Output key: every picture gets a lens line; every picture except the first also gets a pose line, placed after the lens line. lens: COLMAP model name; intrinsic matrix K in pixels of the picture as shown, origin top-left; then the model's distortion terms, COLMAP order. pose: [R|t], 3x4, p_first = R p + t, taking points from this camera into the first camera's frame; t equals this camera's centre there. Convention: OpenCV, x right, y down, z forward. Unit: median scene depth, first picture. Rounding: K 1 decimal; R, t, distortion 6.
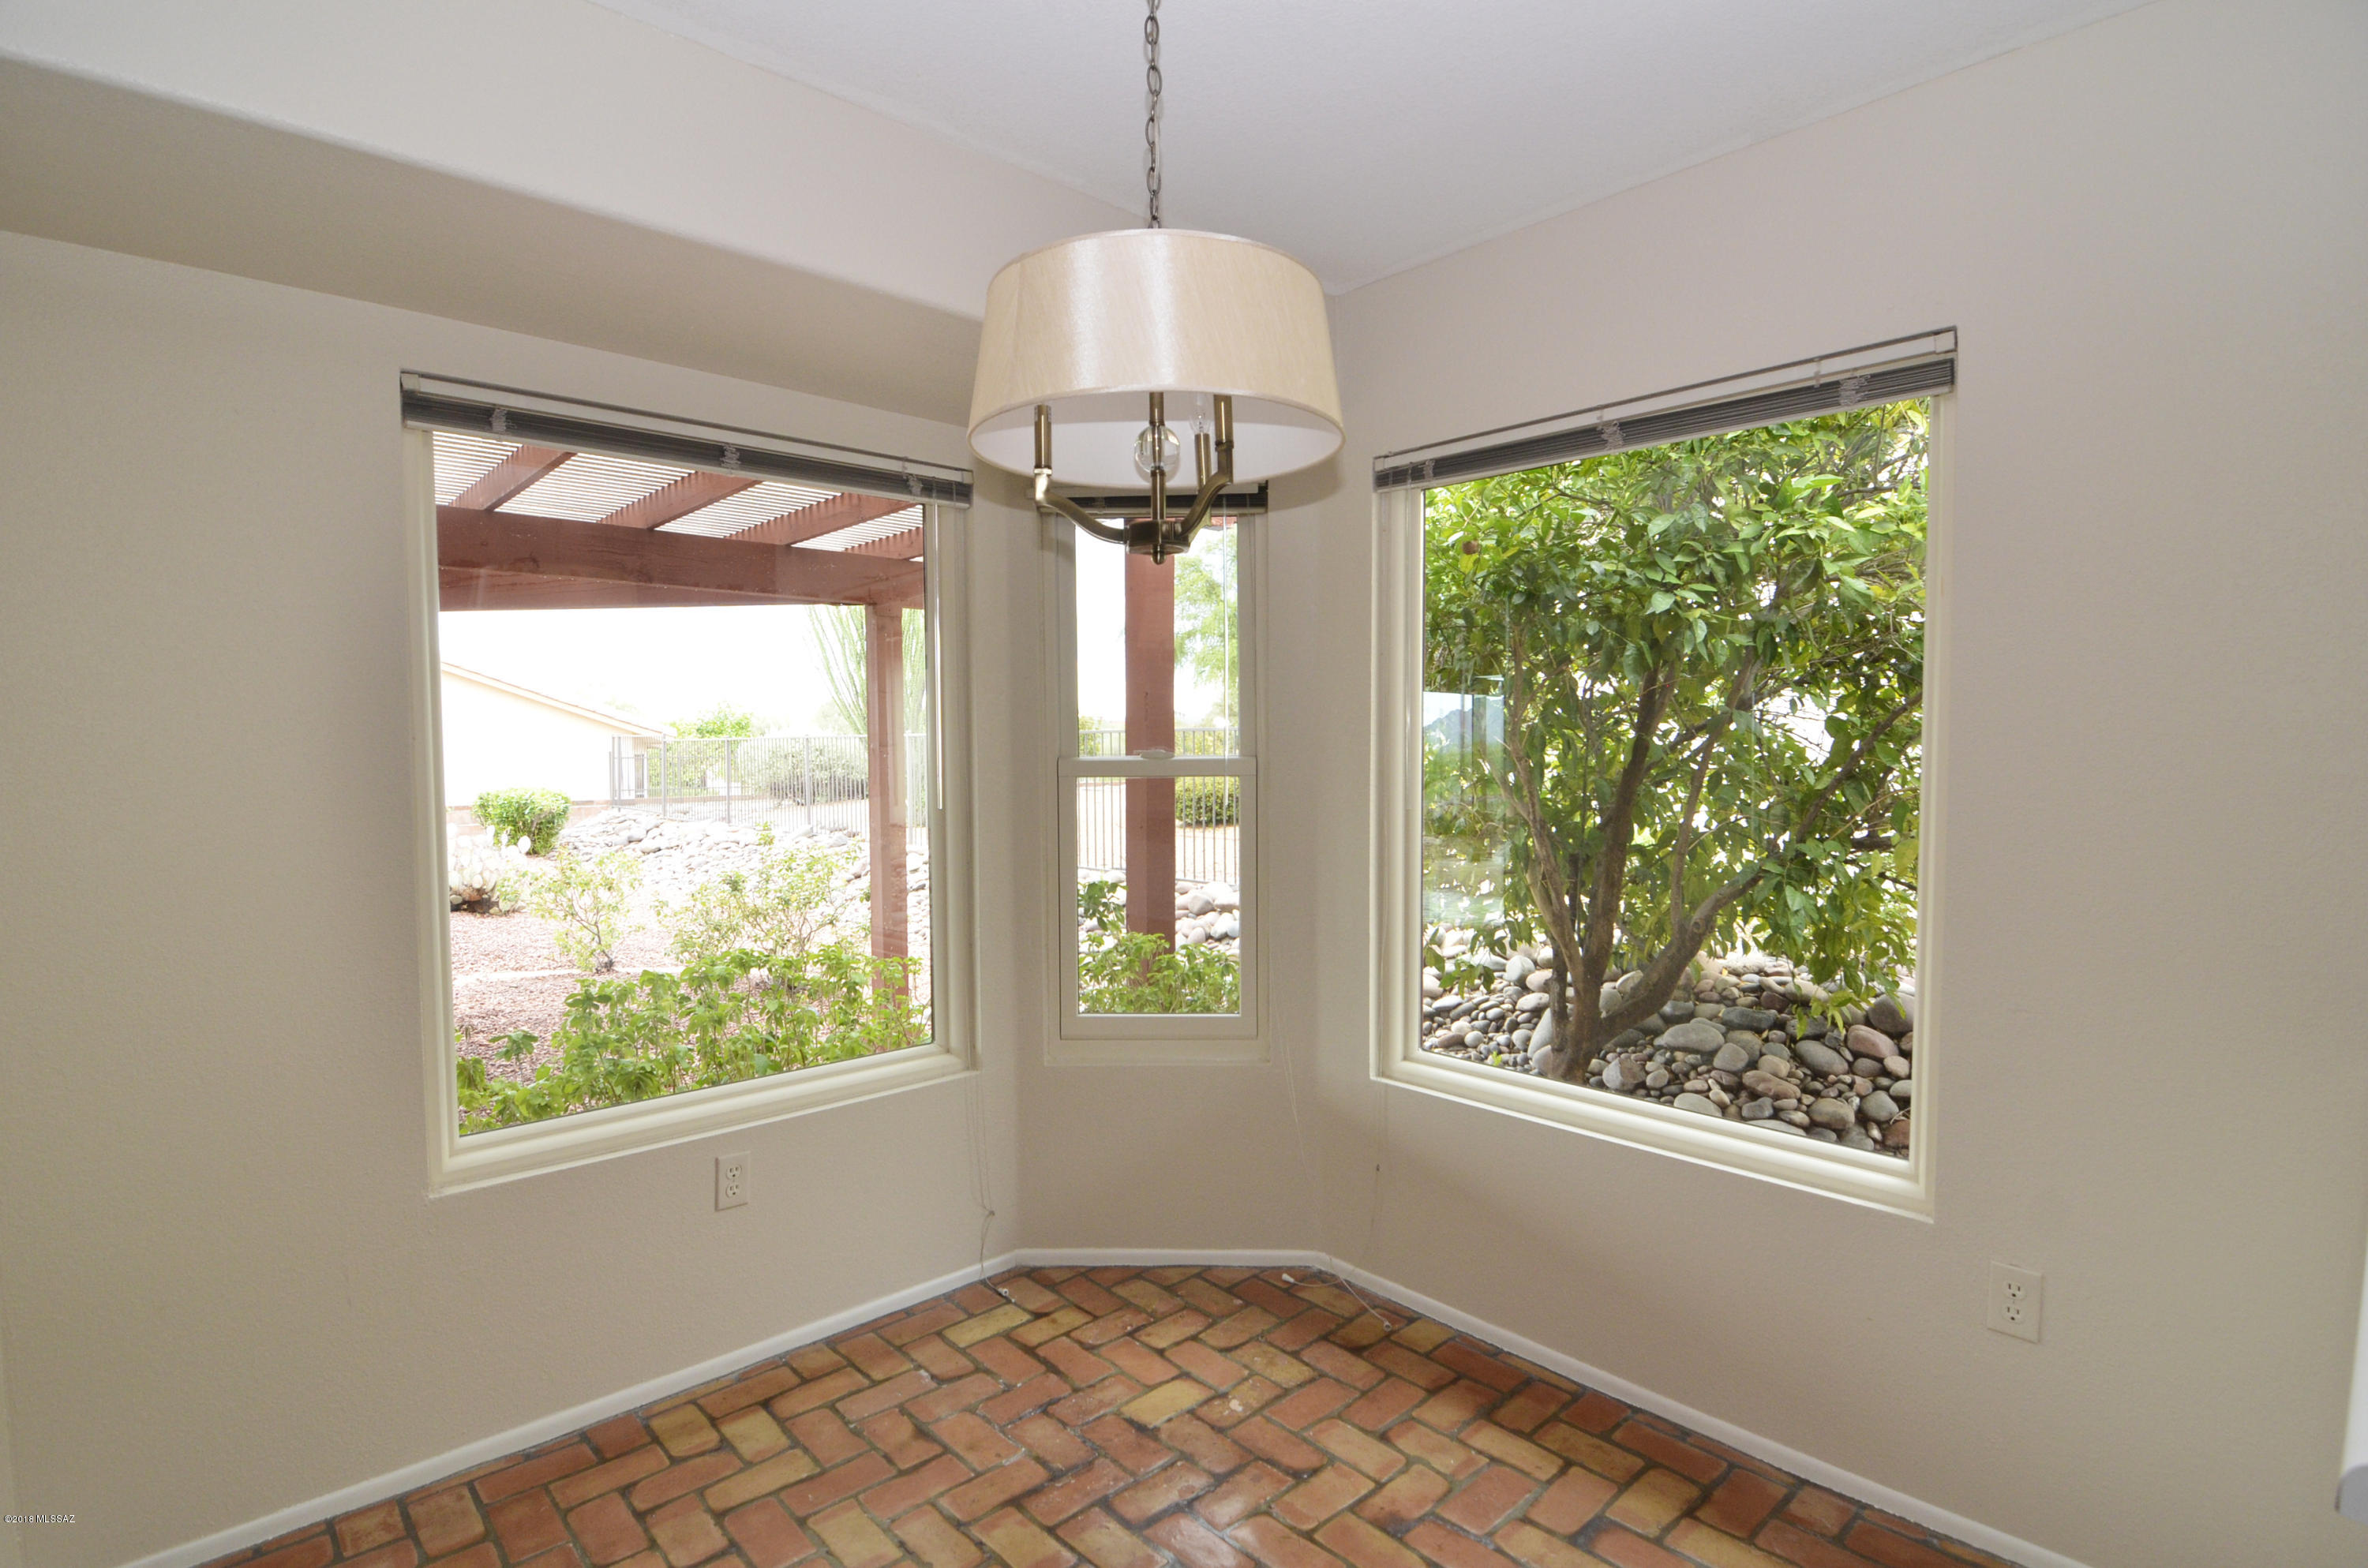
lens RADIAL K [[1144.7, 0, 1177.3], [0, 1144.7, 802.0], [0, 0, 1]] dist [0.000600, -0.015545]
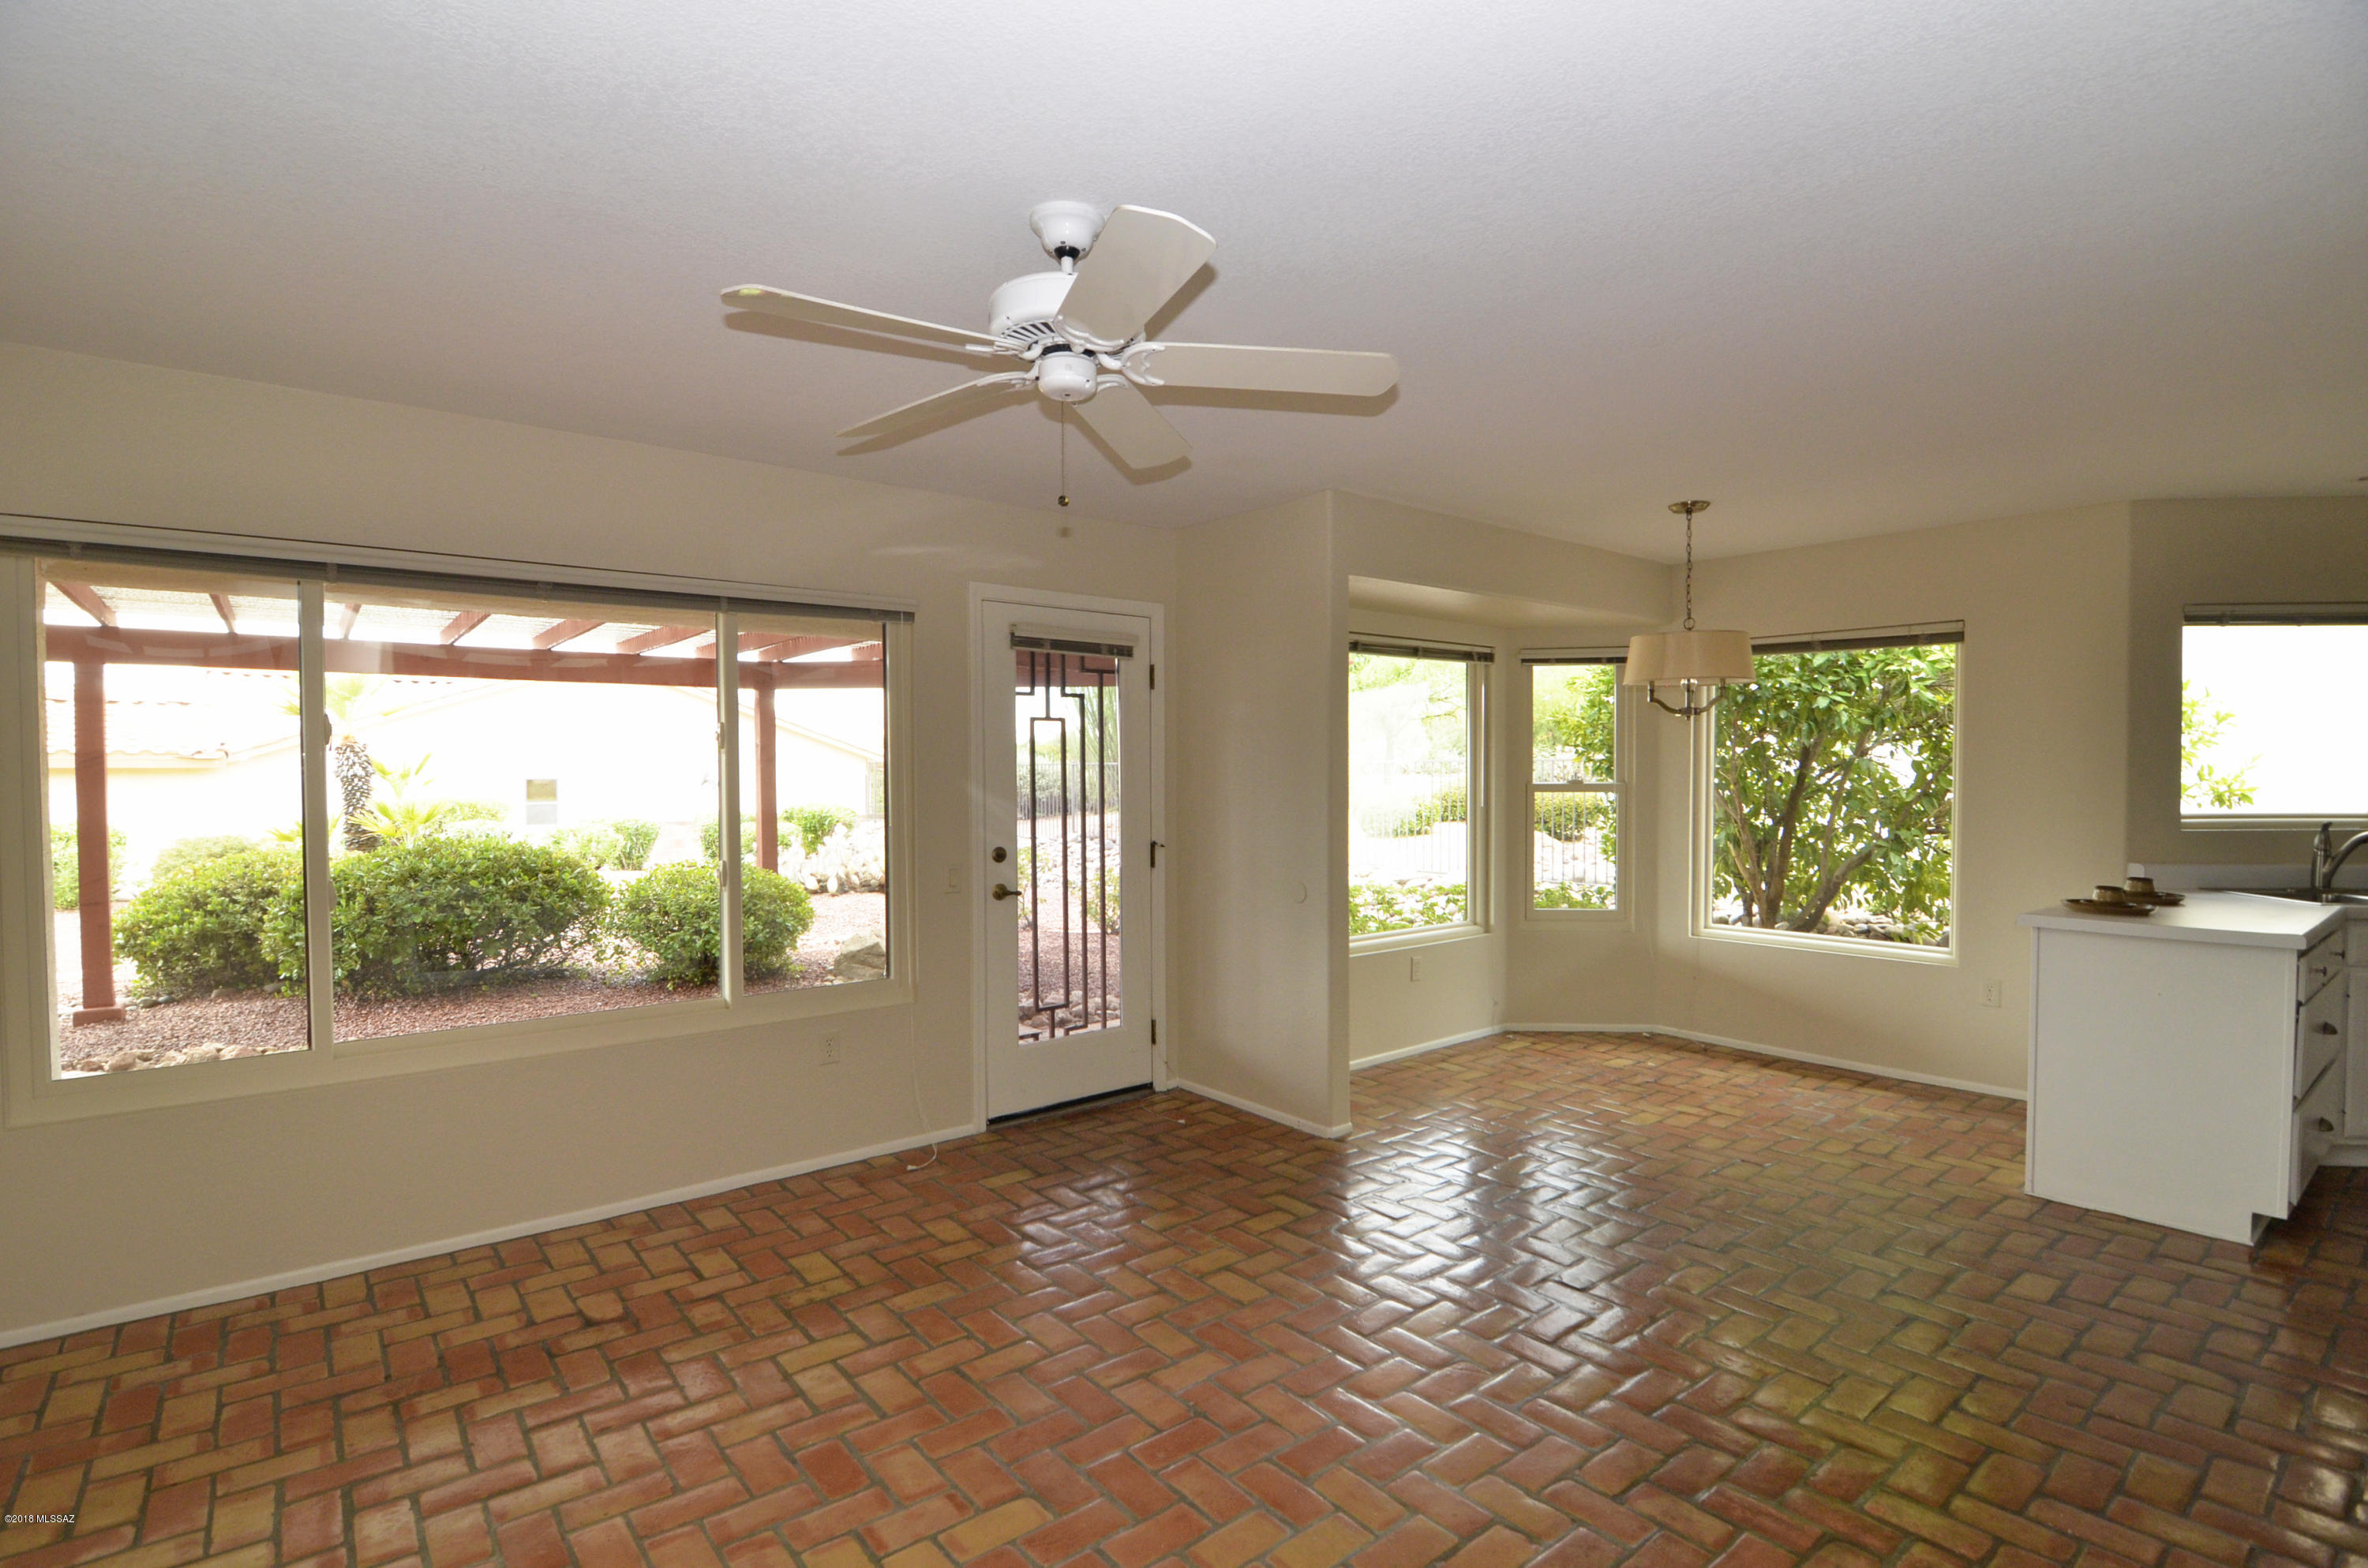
lens RADIAL K [[1144.7, 0, 1177.3], [0, 1144.7, 802.0], [0, 0, 1]] dist [0.000600, -0.015545]
pose [[0.998620, 0.005659, -0.052204, -0.638794], [-0.006674, 0.999792, -0.019281, 0.041453], [0.052084, 0.019603, 0.998450, -1.108824]]
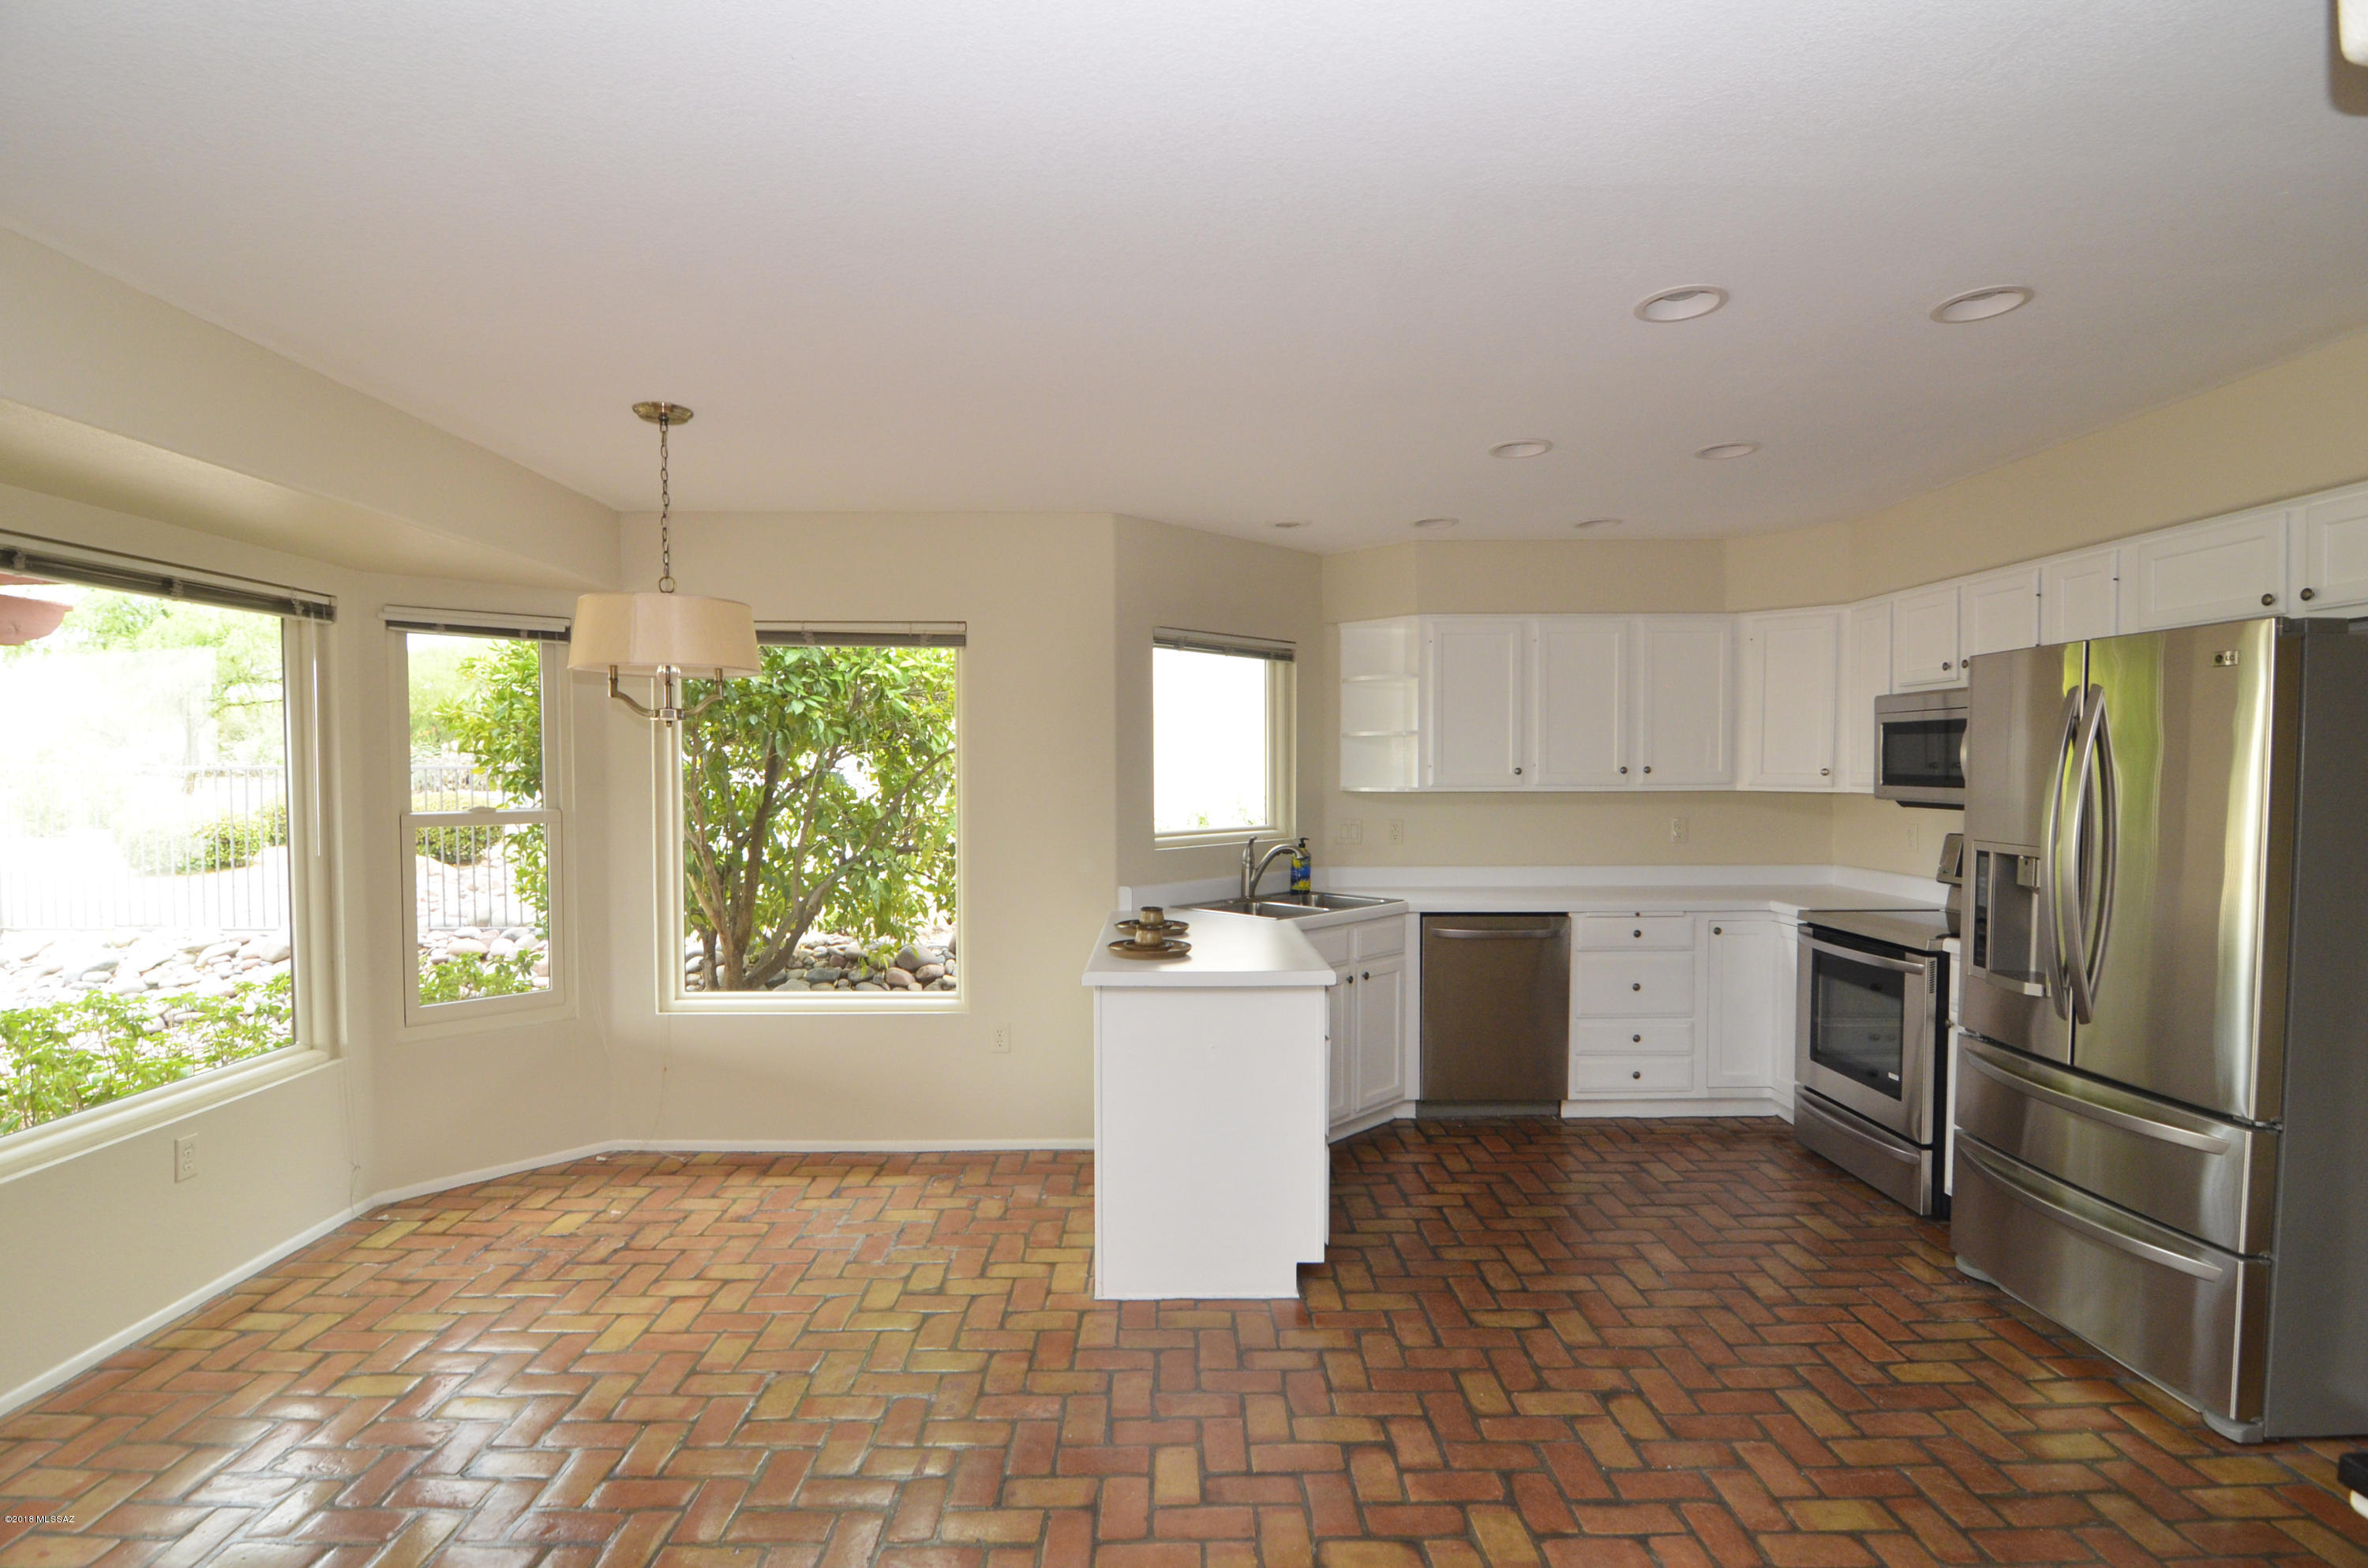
lens RADIAL K [[1144.7, 0, 1177.3], [0, 1144.7, 802.0], [0, 0, 1]] dist [0.000600, -0.015545]
pose [[0.667856, -0.017204, 0.744091, -0.499125], [0.032072, 0.999469, -0.005677, -0.015408], [-0.743599, 0.027655, 0.668054, -0.563169]]
